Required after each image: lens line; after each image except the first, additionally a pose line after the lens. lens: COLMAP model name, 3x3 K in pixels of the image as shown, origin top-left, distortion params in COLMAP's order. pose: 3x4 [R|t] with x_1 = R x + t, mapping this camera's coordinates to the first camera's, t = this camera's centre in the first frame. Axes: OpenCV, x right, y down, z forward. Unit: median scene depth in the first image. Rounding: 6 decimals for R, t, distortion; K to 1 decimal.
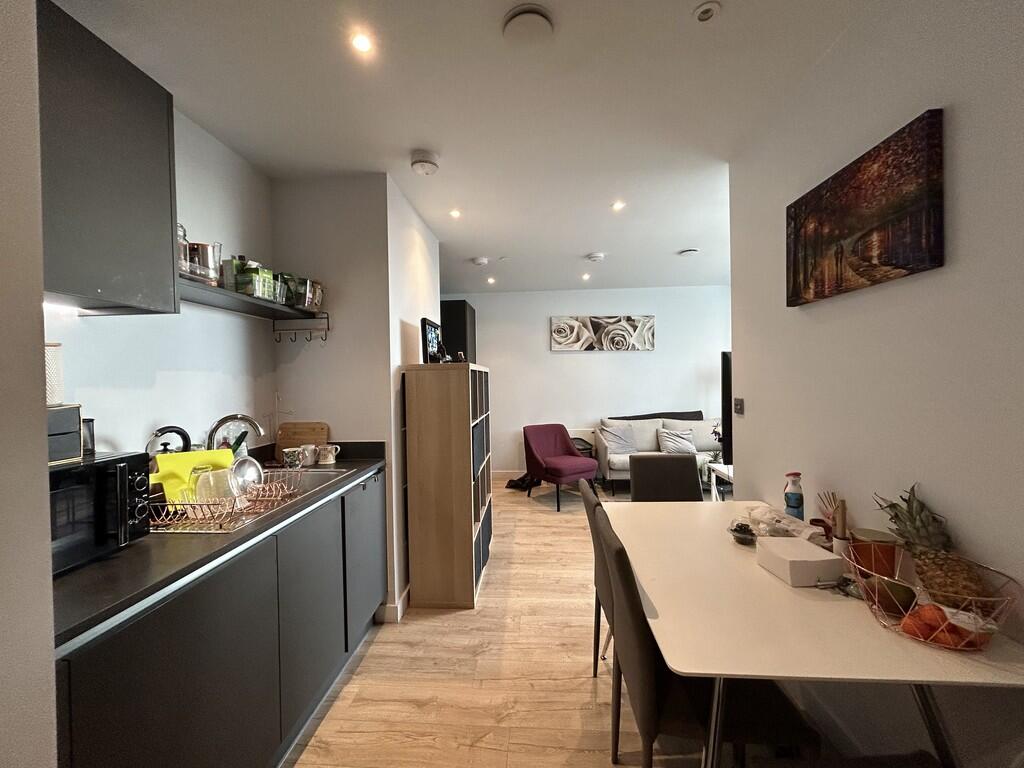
lens RADIAL K [[412.9, 0, 511.0], [0, 412.9, 383.2], [0, 0, 1]] dist [0.003135, 0.000335]
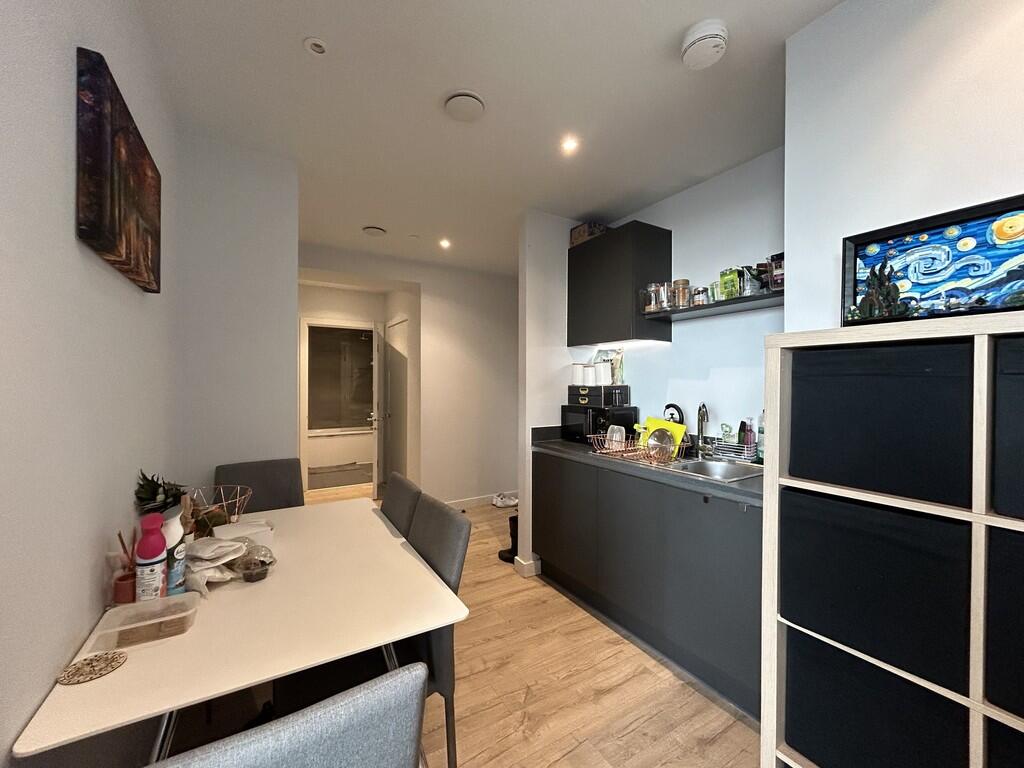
lens RADIAL K [[412.9, 0, 512.3], [0, 412.9, 384.1], [0, 0, 1]] dist [0.003135, 0.000335]
pose [[-0.815657, 0.013645, -0.578375, 0.174422], [0.002463, 0.999795, 0.020114, -0.002370], [0.578530, 0.014981, -0.815523, 0.549354]]
